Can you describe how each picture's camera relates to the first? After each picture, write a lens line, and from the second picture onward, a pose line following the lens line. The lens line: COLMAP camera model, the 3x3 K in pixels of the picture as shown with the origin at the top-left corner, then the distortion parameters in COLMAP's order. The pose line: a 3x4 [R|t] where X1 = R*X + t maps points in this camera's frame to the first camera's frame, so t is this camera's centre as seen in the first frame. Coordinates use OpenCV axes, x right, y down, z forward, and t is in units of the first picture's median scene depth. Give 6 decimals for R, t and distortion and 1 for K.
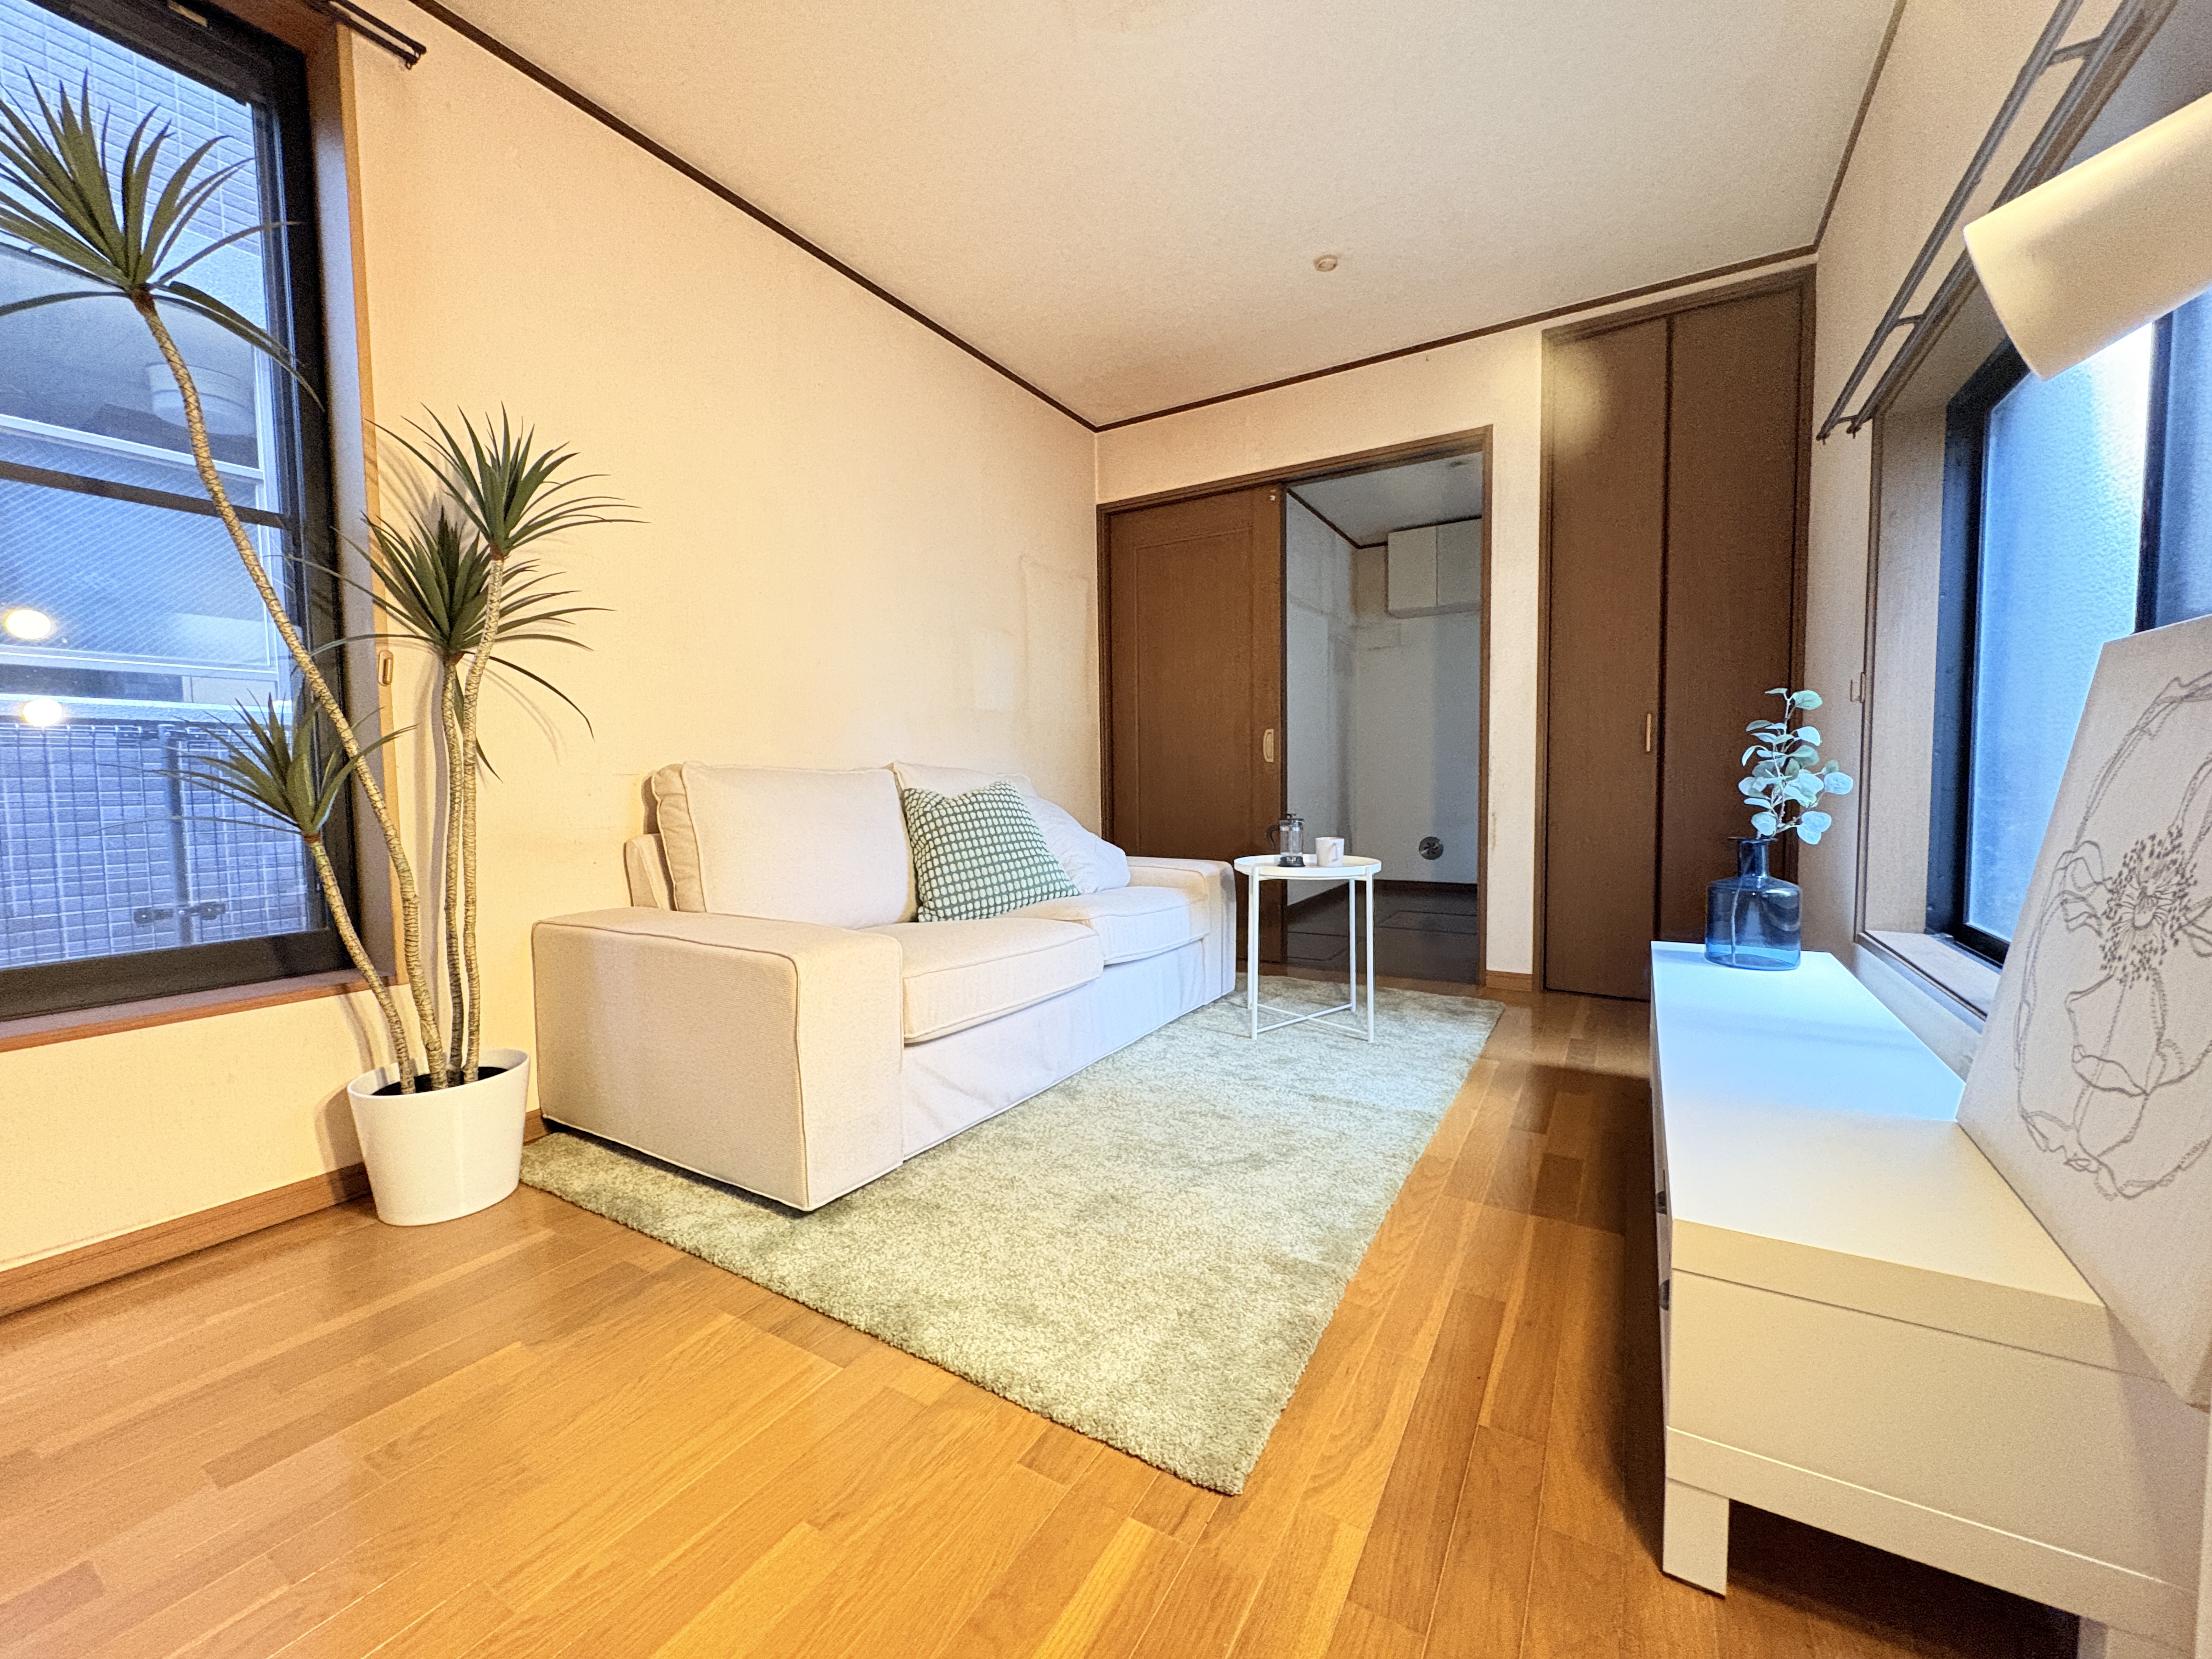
lens RADIAL K [[879.7, 0, 1107.5], [0, 879.7, 830.7], [0, 0, 1]] dist [-0.000102, 0.000525]
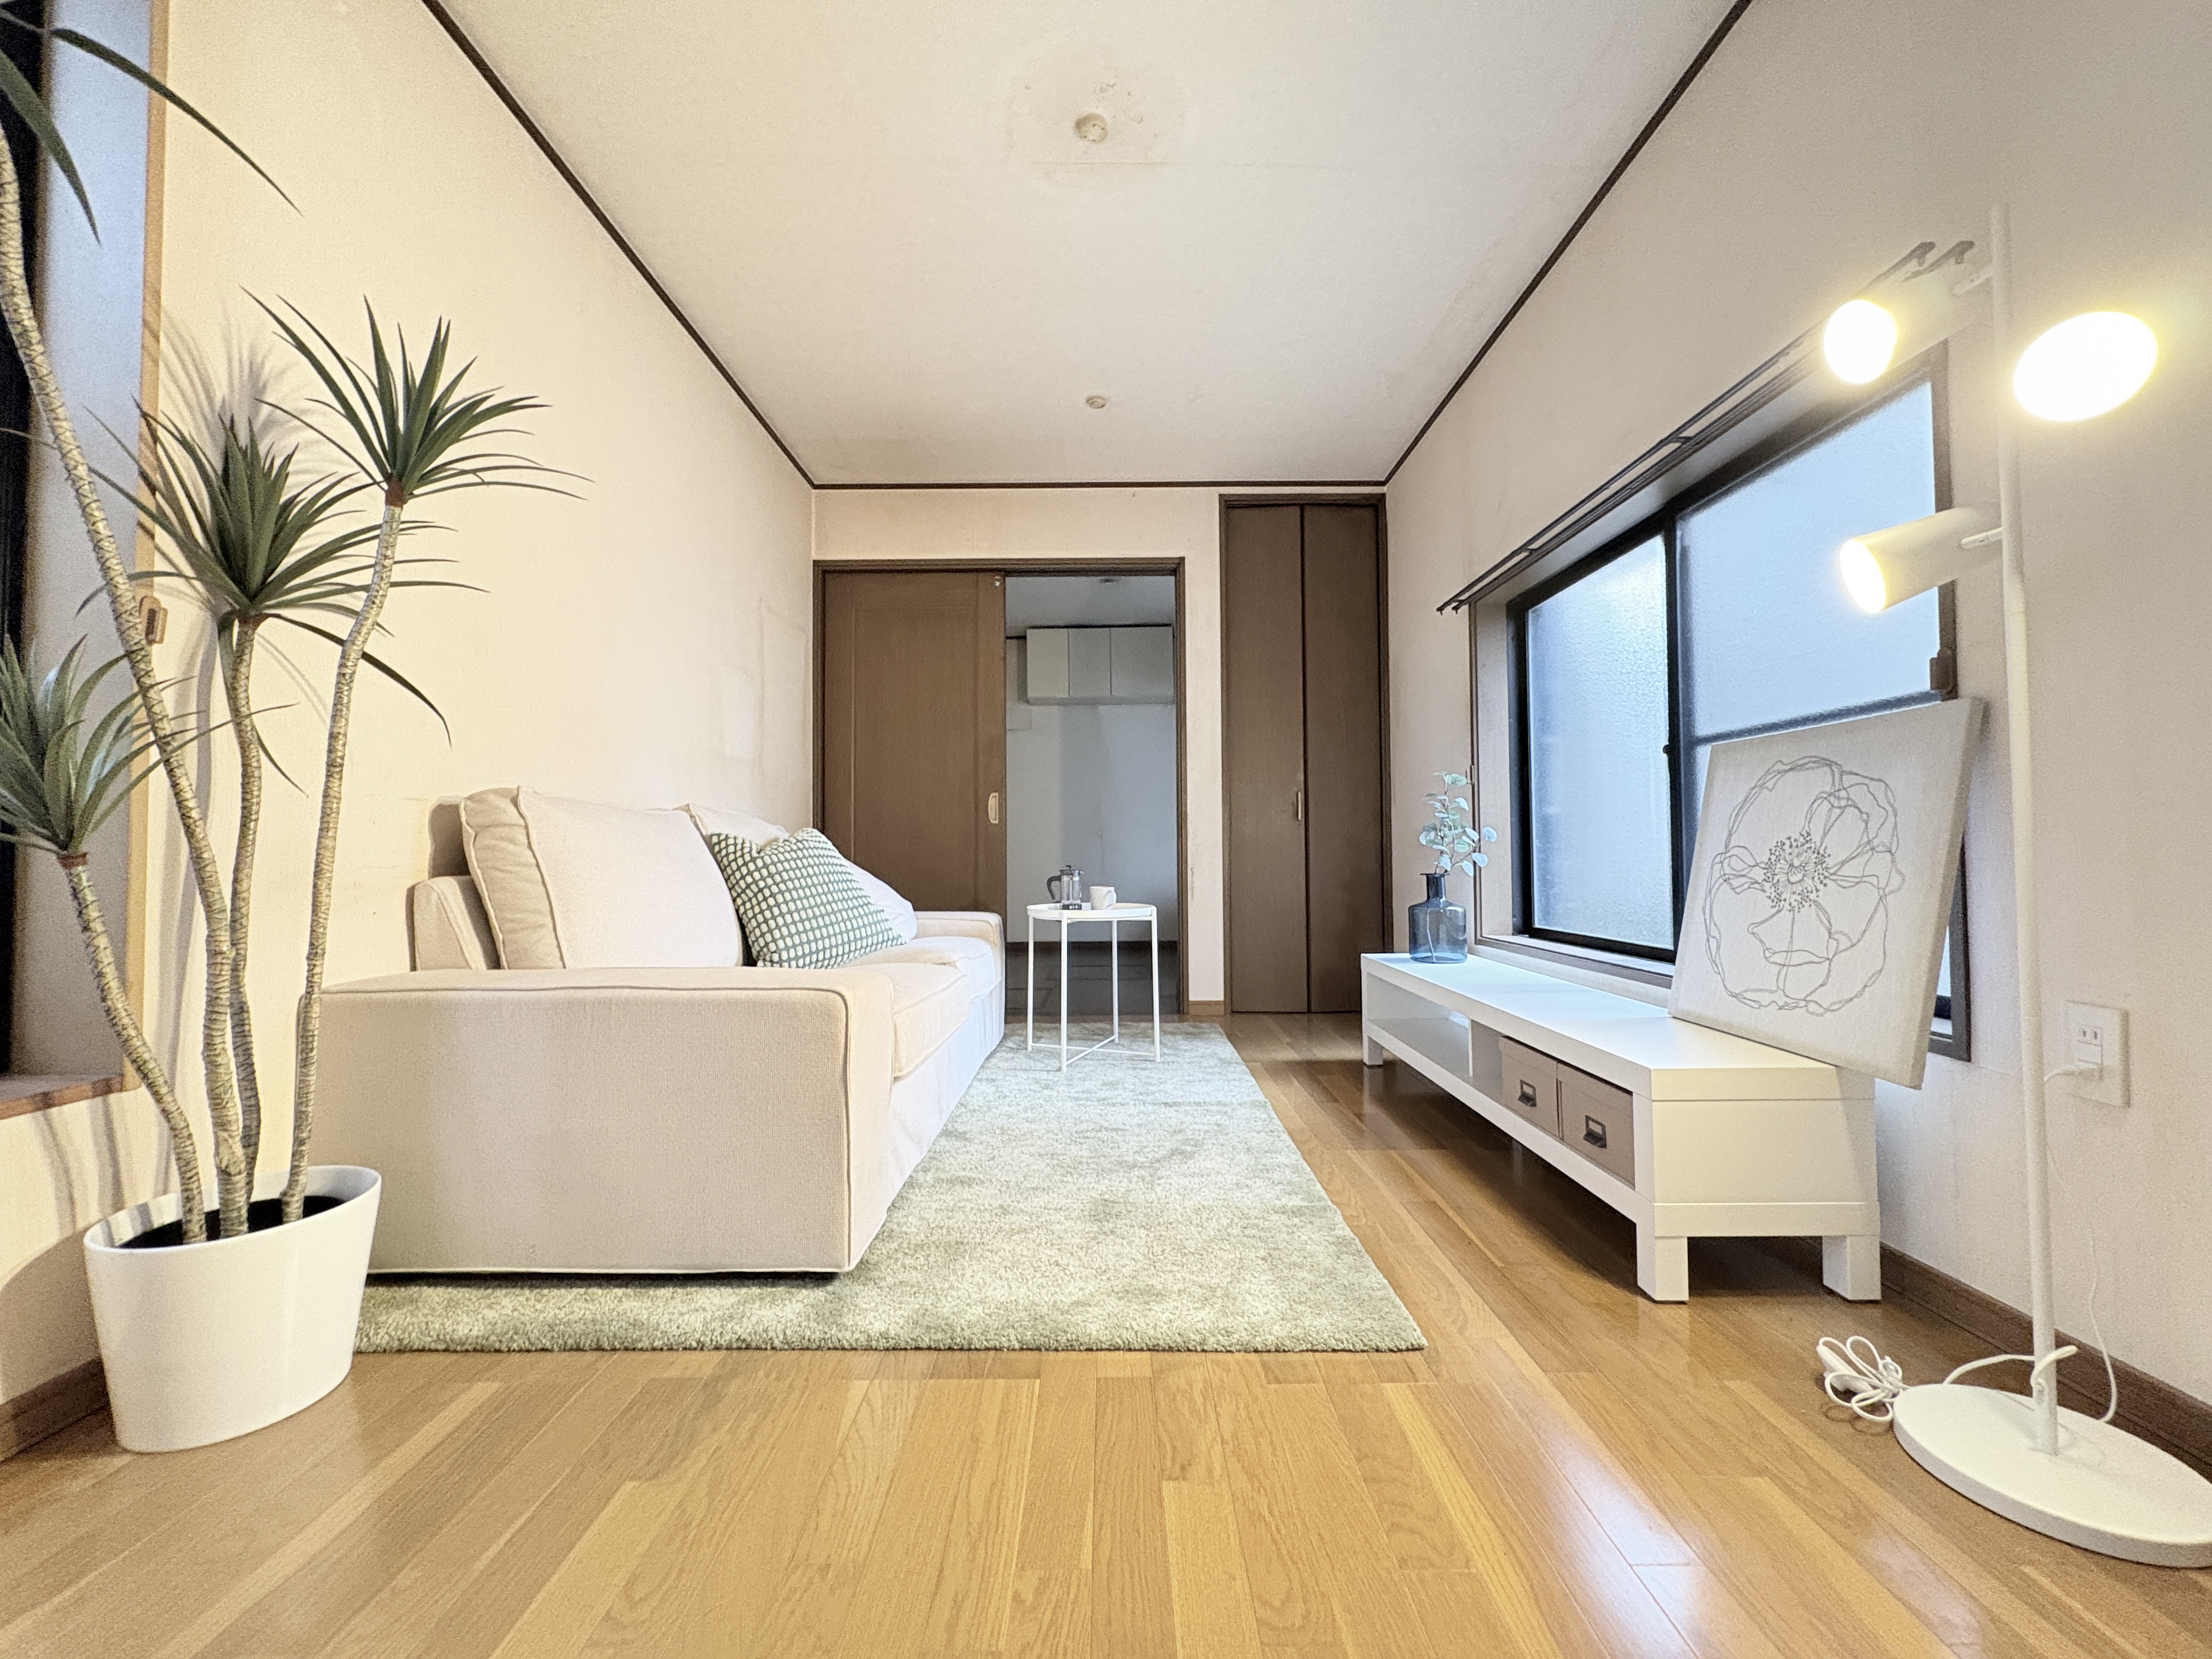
lens RADIAL K [[879.7, 0, 1107.5], [0, 879.7, 830.7], [0, 0, 1]] dist [-0.000102, 0.000525]
pose [[0.858512, 0.023654, 0.512247, -0.499243], [0.024412, 0.995918, -0.086902, 0.054380], [-0.512211, 0.087112, 0.854430, 0.037959]]
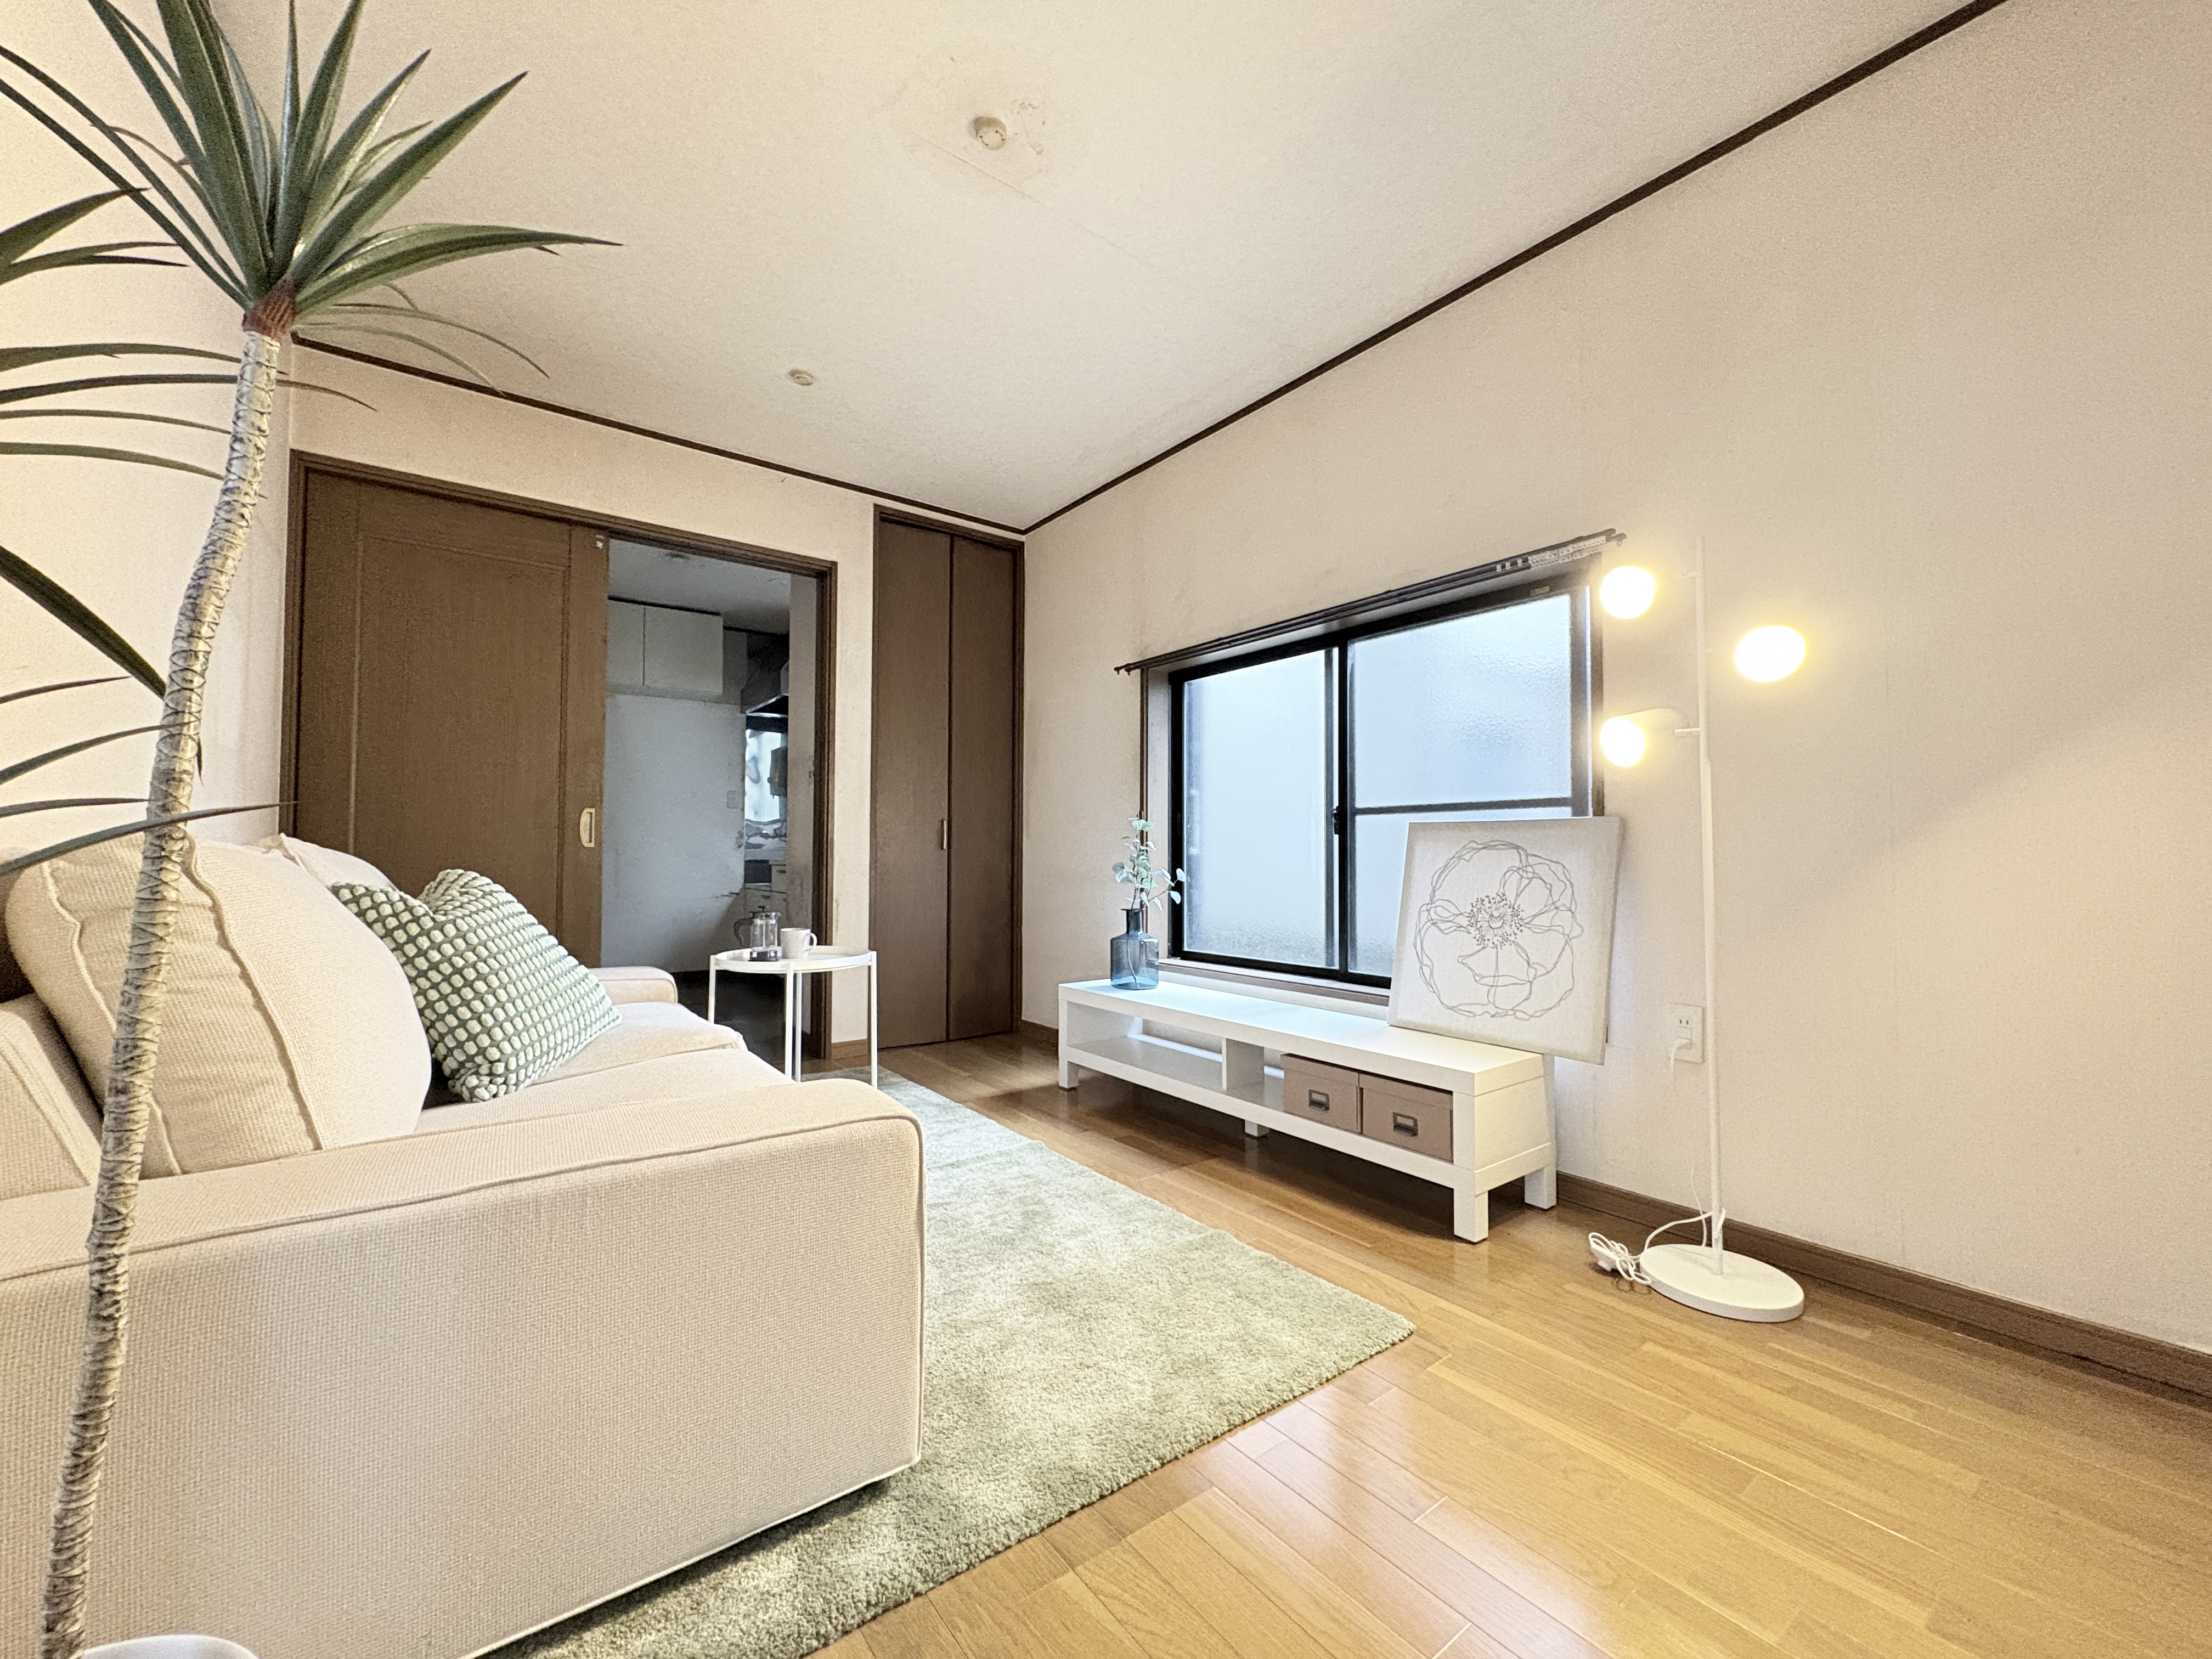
lens RADIAL K [[879.7, 0, 1107.5], [0, 879.7, 830.7], [0, 0, 1]] dist [-0.000102, 0.000525]
pose [[0.373784, 0.043339, 0.926503, -0.838484], [0.045985, 0.996813, -0.065179, -0.032974], [-0.926375, 0.066968, 0.370600, 0.462419]]
